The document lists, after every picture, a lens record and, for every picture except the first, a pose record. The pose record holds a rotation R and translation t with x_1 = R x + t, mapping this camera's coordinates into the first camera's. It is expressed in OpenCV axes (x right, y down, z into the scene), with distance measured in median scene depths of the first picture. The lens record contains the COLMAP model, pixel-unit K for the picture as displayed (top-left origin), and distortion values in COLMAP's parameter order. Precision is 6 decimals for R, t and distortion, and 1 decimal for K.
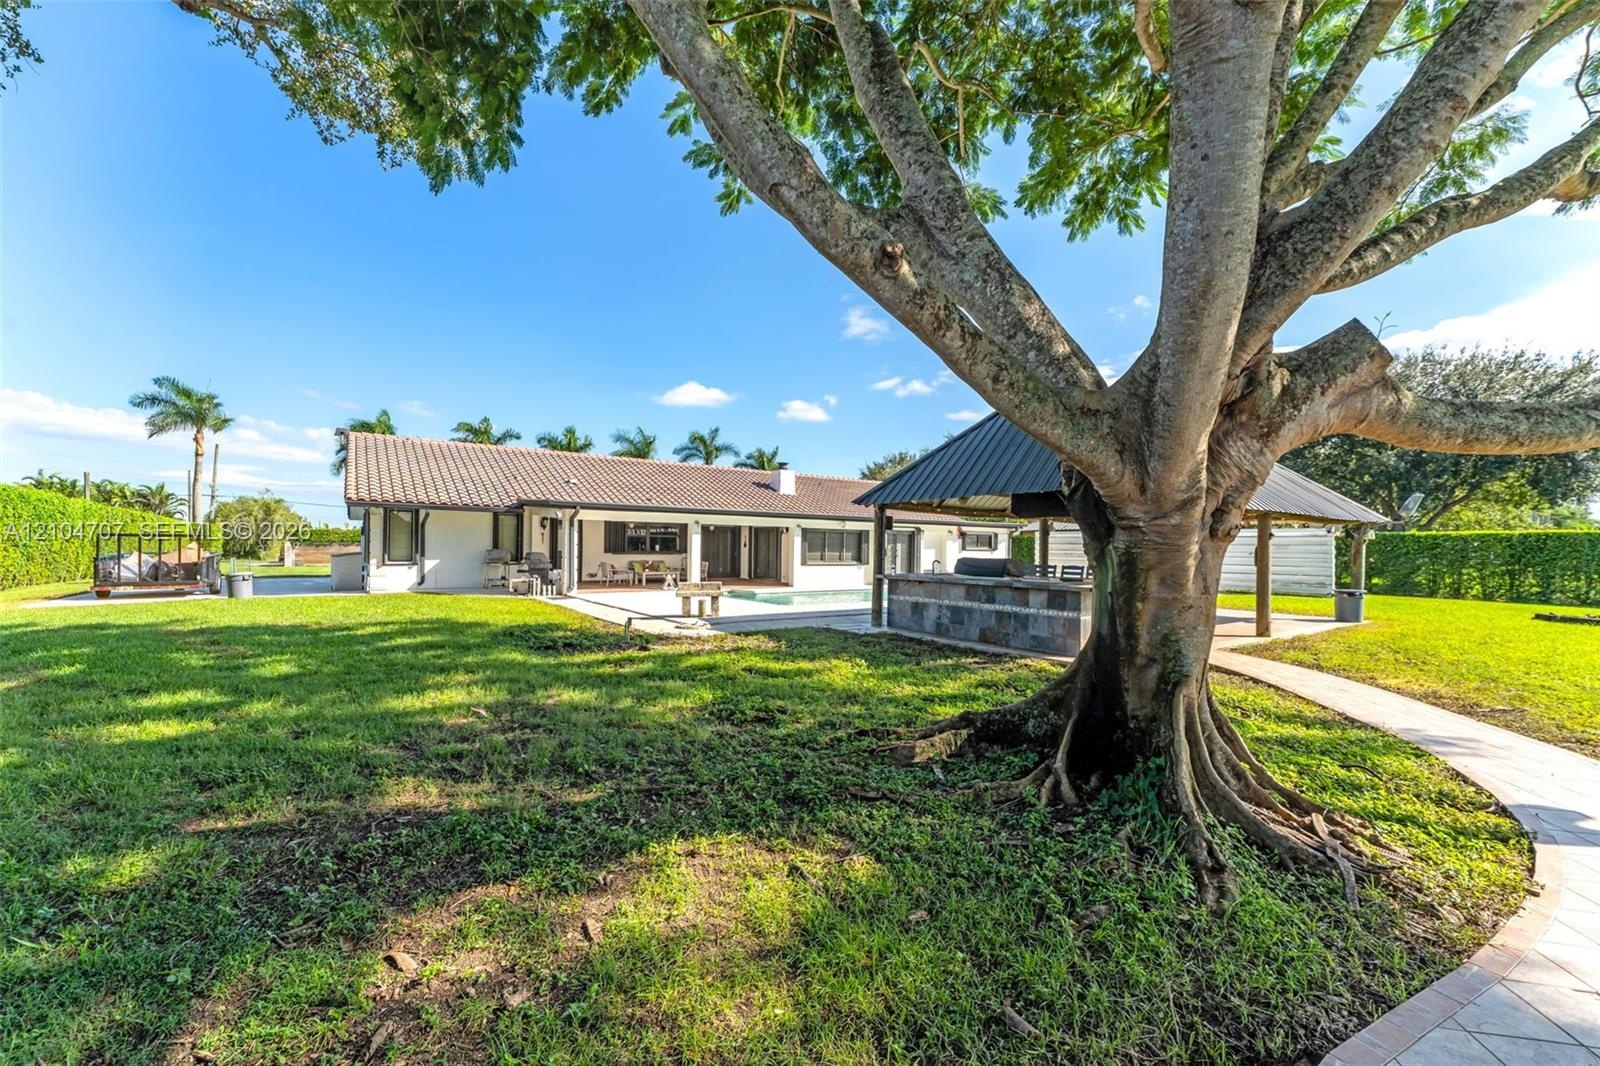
lens RADIAL K [[645.6, 0, 794.0], [0, 645.6, 538.1], [0, 0, 1]] dist [0.001371, 0.000212]
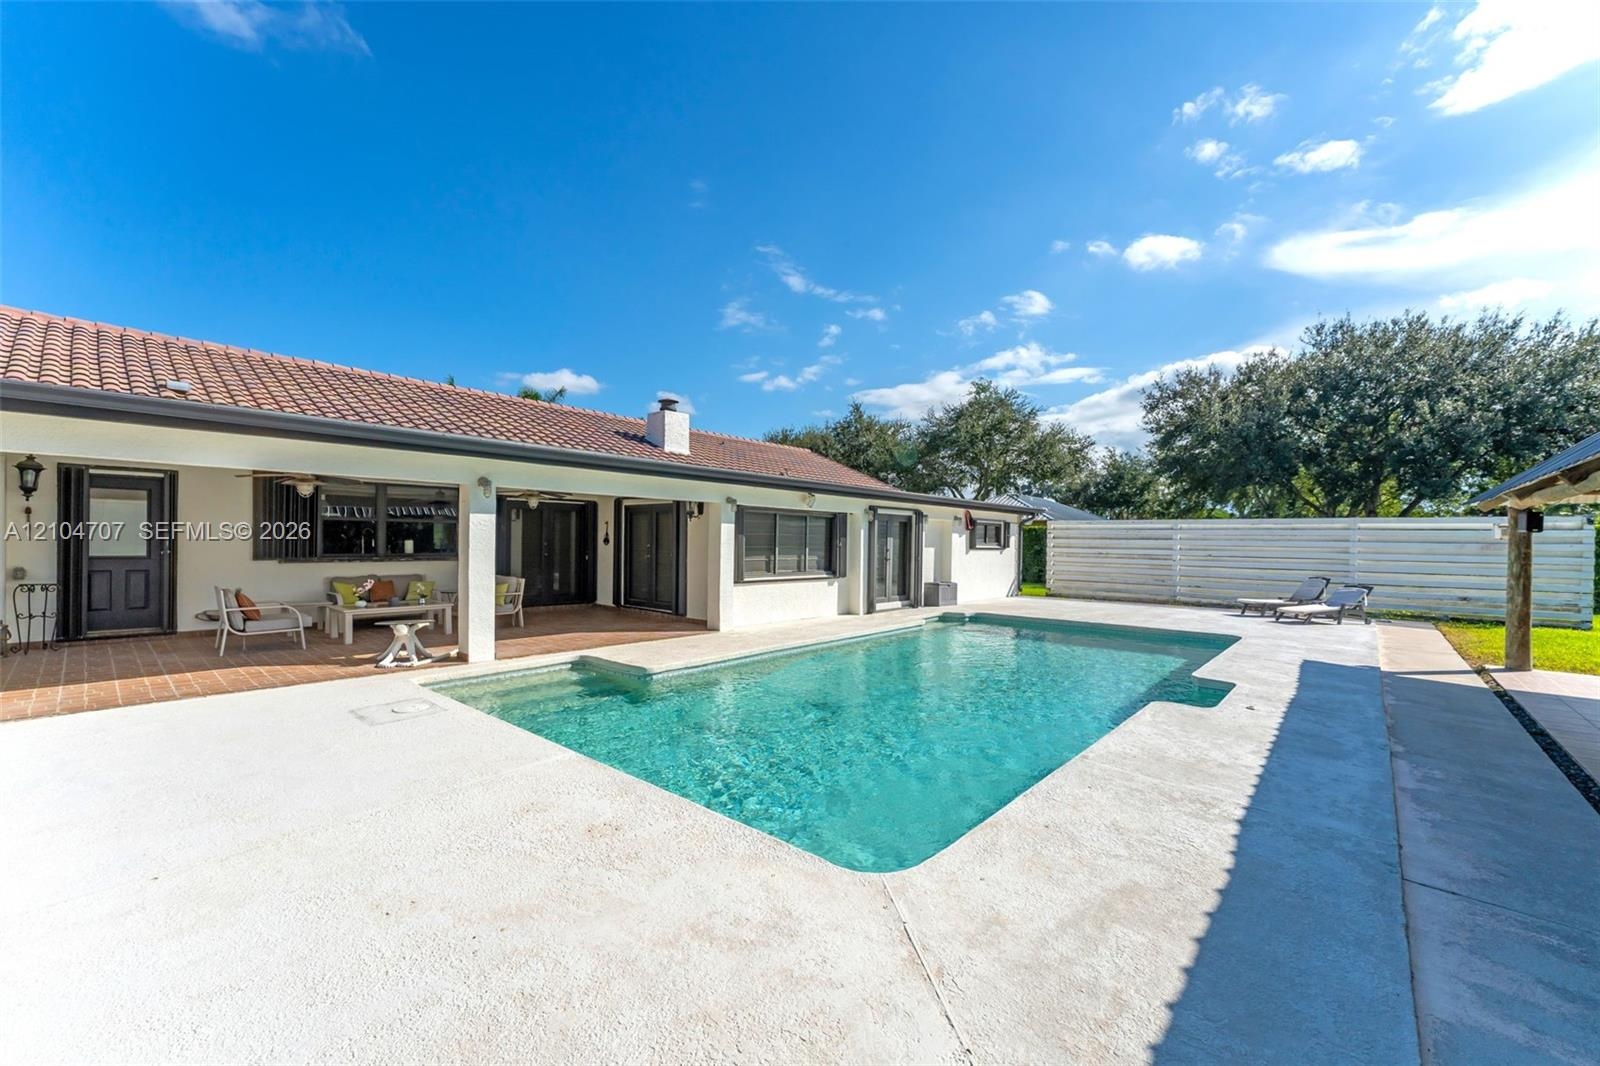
lens RADIAL K [[645.6, 0, 794.0], [0, 645.6, 538.1], [0, 0, 1]] dist [0.001371, 0.000212]
pose [[0.978321, 0.000227, 0.207093, -0.038835], [-0.001960, 0.999965, 0.008162, 0.004798], [-0.207084, -0.008391, 0.978287, 0.498517]]
